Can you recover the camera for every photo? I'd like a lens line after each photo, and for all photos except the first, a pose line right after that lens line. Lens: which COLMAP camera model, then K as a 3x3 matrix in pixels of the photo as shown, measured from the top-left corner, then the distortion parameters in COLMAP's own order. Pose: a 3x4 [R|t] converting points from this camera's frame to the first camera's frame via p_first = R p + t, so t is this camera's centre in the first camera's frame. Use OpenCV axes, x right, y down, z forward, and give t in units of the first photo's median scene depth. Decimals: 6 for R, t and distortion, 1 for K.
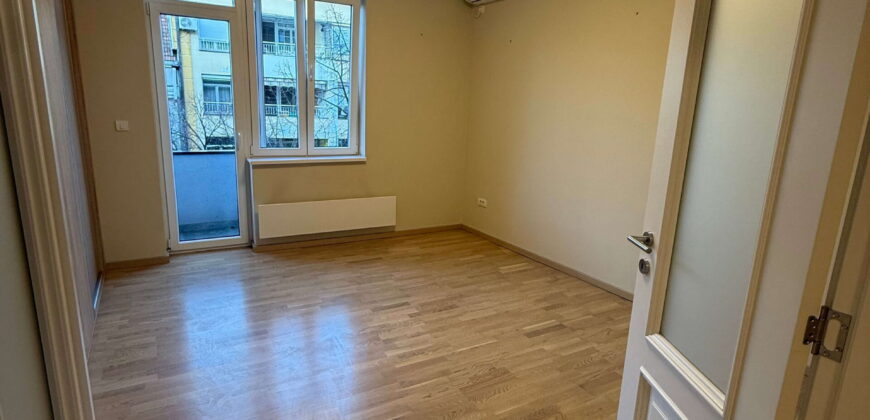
lens RADIAL K [[460.2, 0, 435.0], [0, 460.2, 210.0], [0, 0, 1]] dist [0.001373, 0.000407]
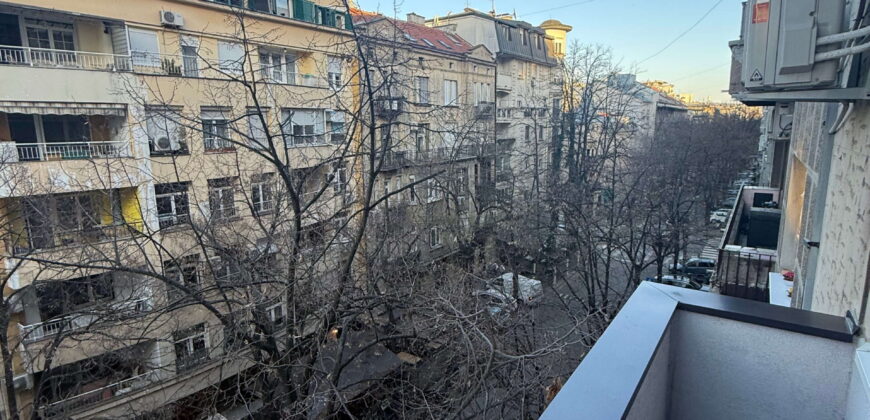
lens RADIAL K [[460.2, 0, 435.0], [0, 460.2, 210.0], [0, 0, 1]] dist [0.001373, 0.000407]
pose [[0.907065, -0.126452, 0.401550, -0.115932], [0.139934, 0.990152, -0.004288, -0.058238], [-0.397053, 0.060080, 0.915827, 0.204027]]
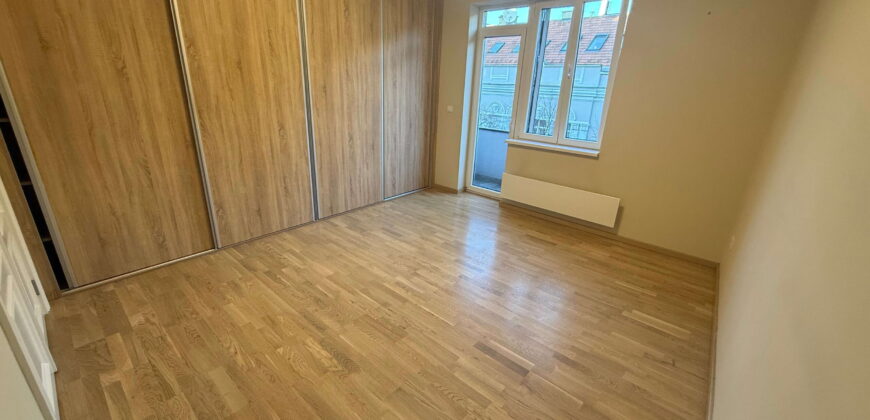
lens RADIAL K [[349.6, 0, 435.0], [0, 349.6, 210.0], [0, 0, 1]] dist [0.000235, -0.000019]
pose [[0.320656, 0.294509, -0.900247, 0.526438], [-0.243920, 0.944054, 0.221959, -0.087841], [0.915250, 0.148416, 0.374553, 0.440420]]
